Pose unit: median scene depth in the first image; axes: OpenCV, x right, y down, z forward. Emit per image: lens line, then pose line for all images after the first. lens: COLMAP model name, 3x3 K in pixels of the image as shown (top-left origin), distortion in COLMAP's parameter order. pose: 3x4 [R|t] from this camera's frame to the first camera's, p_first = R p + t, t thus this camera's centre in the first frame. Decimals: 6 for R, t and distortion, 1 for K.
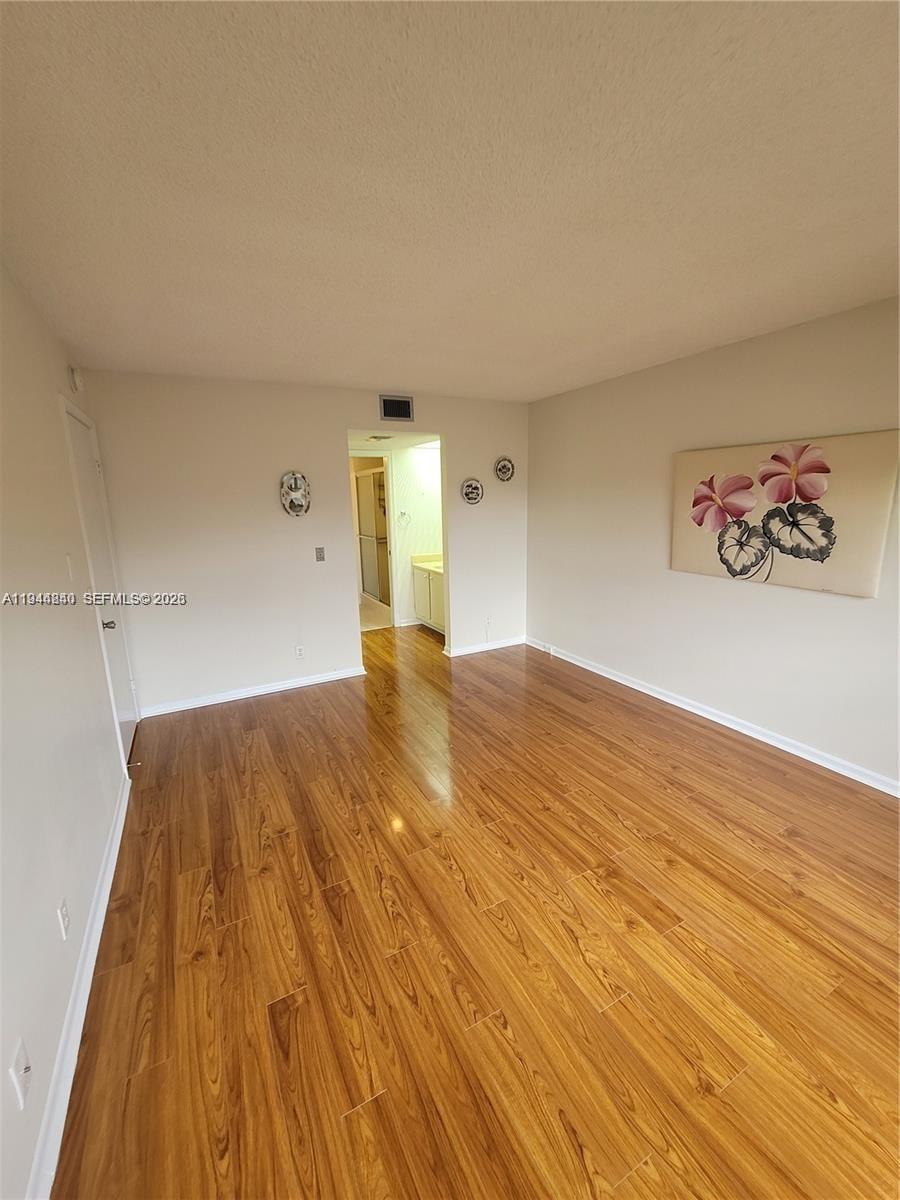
lens RADIAL K [[484.4, 0, 454.4], [0, 484.4, 596.6], [0, 0, 1]] dist [-0.003781, -0.002254]
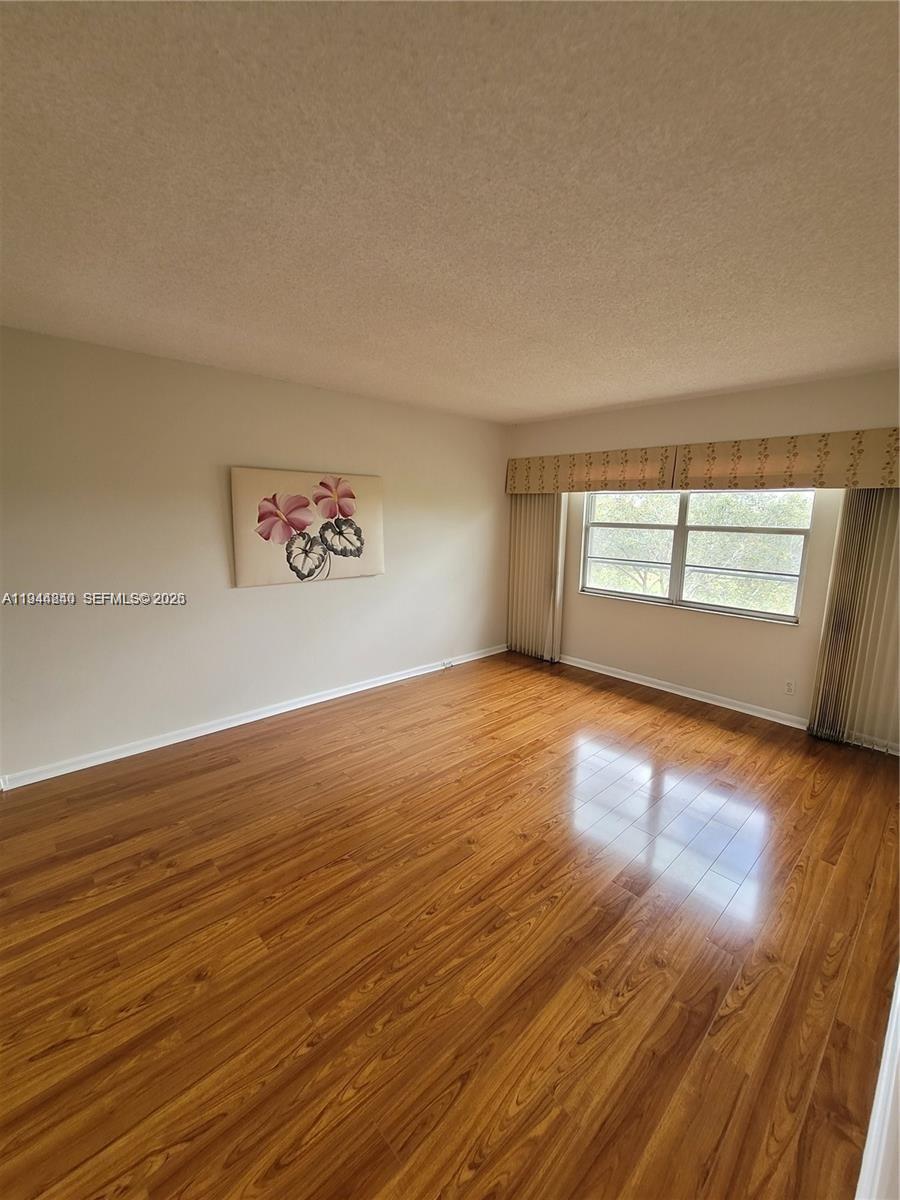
lens RADIAL K [[484.4, 0, 452.6], [0, 484.4, 598.5], [0, 0, 1]] dist [-0.003781, -0.002254]
pose [[-0.253690, -0.149839, 0.955610, -0.743085], [0.189017, 0.961204, 0.200896, -0.187026], [-0.948638, 0.231592, -0.215526, 1.026152]]
